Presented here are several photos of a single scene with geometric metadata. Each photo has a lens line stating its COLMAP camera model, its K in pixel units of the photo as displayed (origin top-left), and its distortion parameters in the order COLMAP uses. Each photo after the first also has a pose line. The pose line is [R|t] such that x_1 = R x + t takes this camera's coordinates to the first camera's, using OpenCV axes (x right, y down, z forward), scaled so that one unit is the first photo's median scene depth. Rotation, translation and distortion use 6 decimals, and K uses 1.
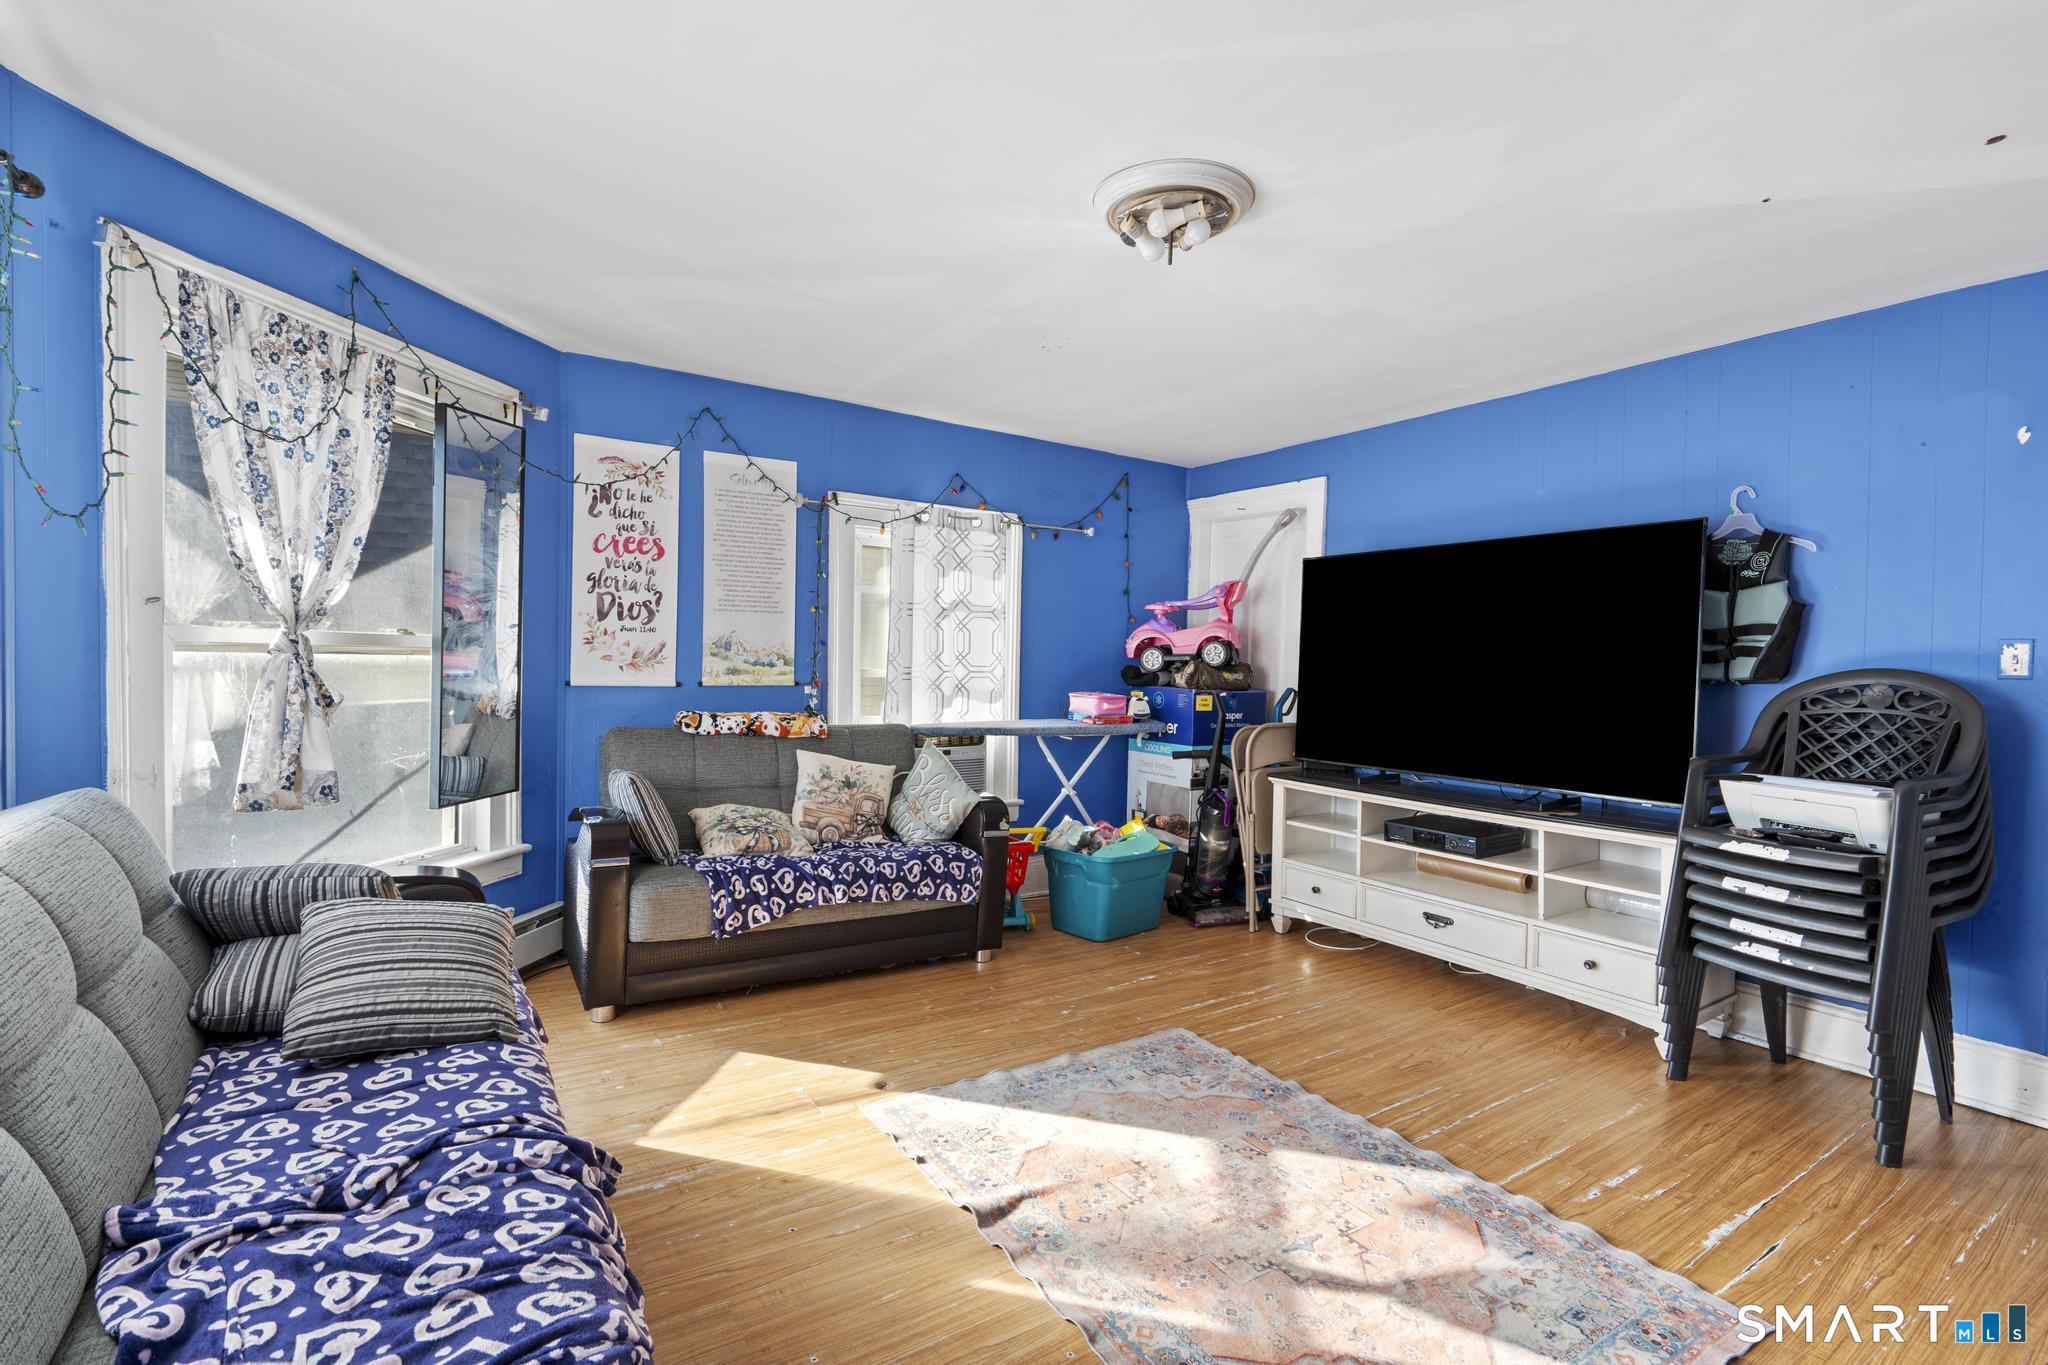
lens RADIAL K [[943.9, 0, 1024.4], [0, 943.9, 680.9], [0, 0, 1]] dist [0.000684, 0.000306]
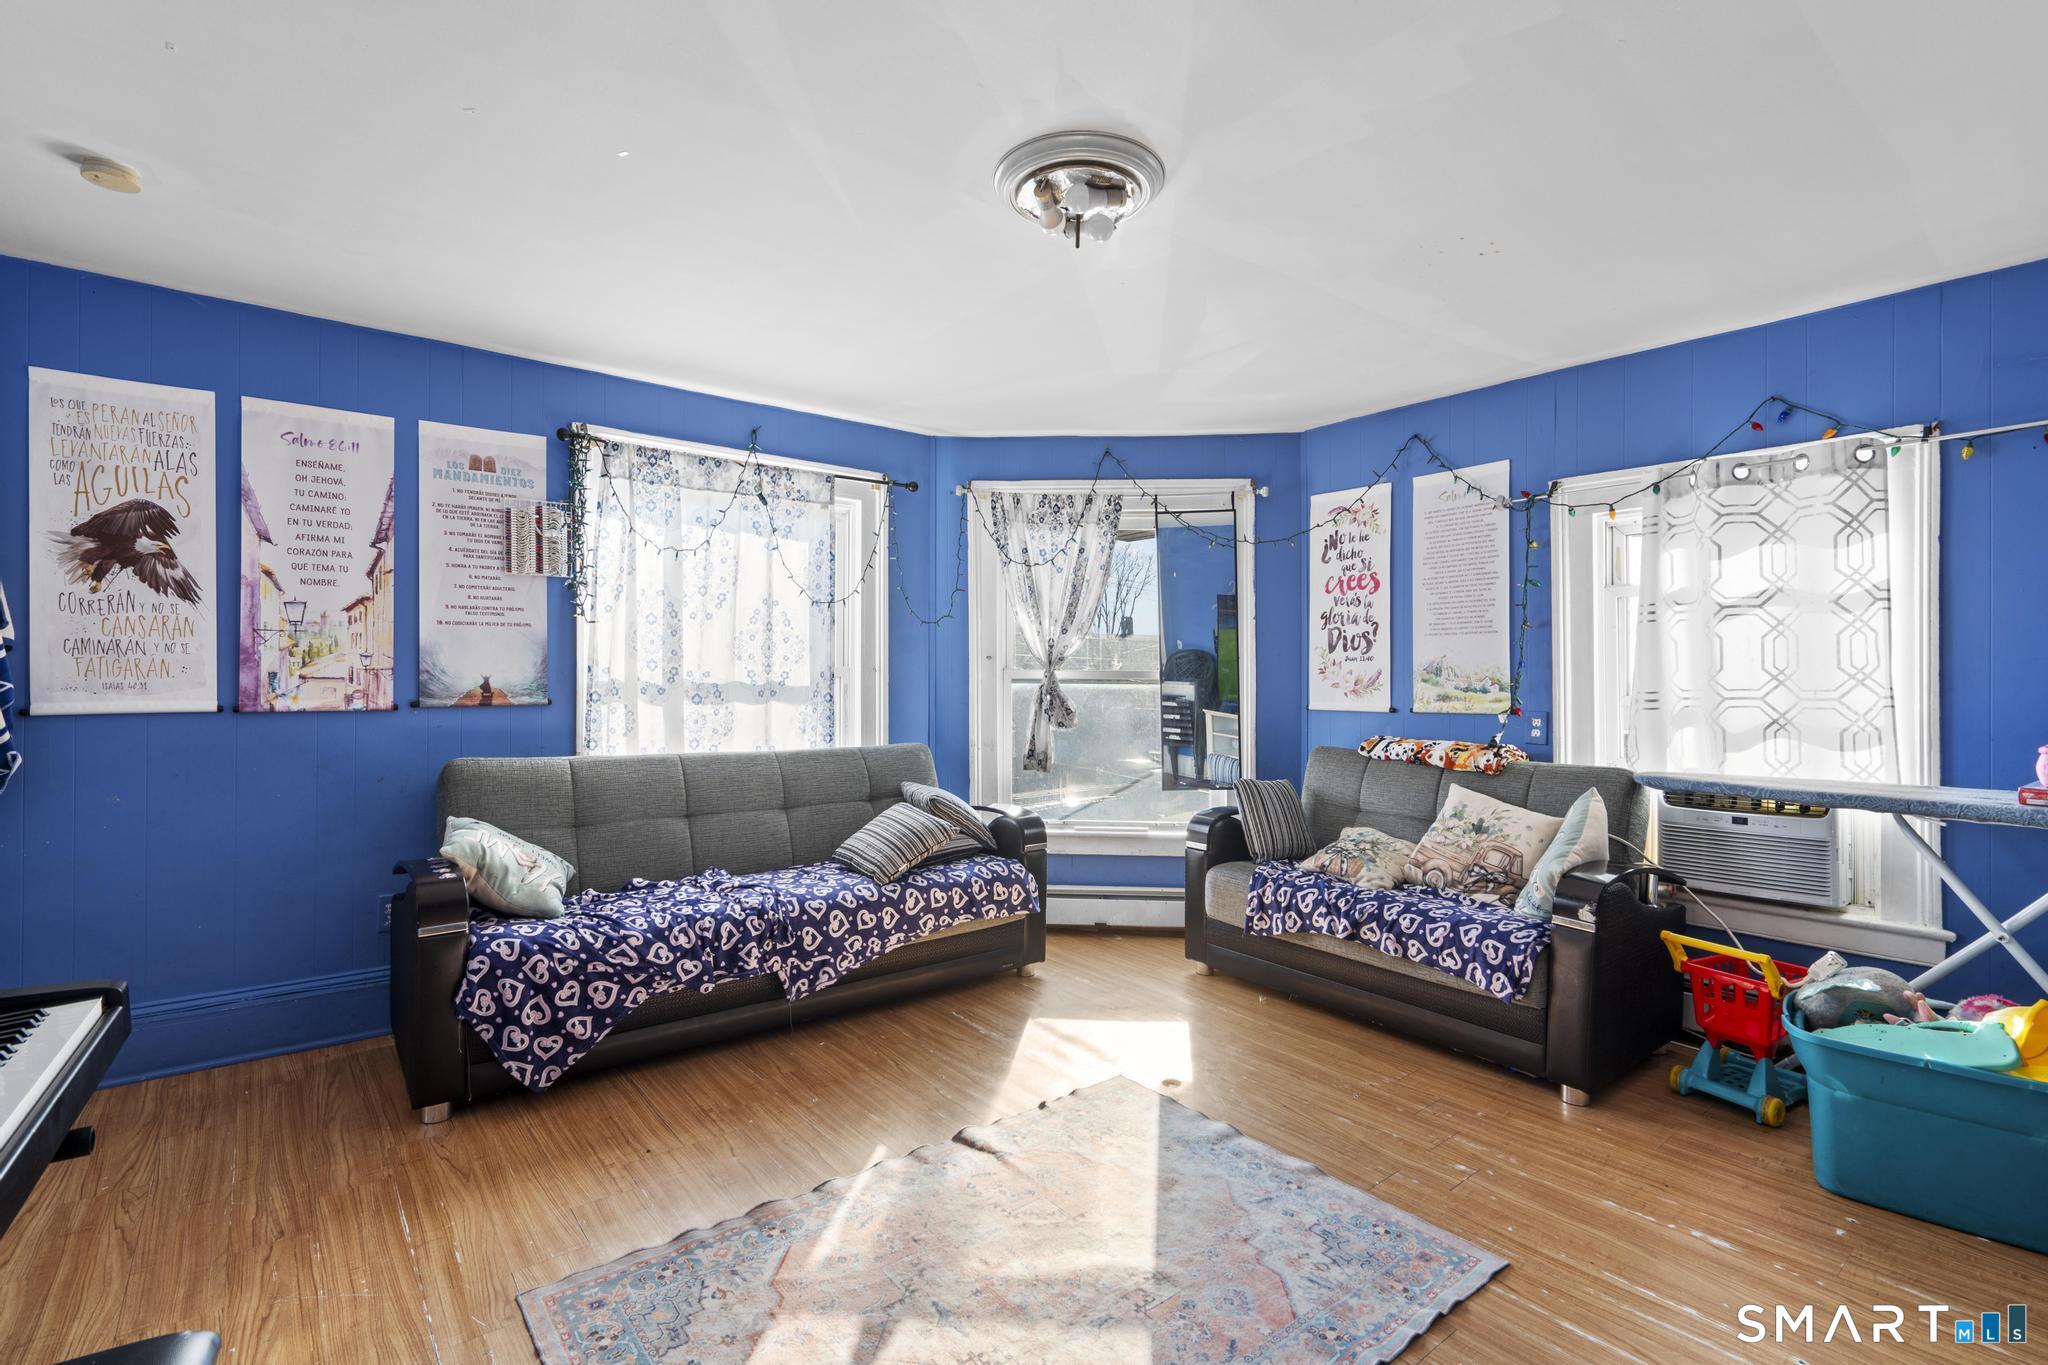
lens RADIAL K [[943.9, 0, 1022.8], [0, 943.9, 681.1], [0, 0, 1]] dist [0.000684, 0.000306]
pose [[0.093234, -0.024417, -0.995345, 0.639788], [-0.026439, 0.999286, -0.026990, 0.010696], [0.995293, 0.028832, 0.092522, 0.518932]]
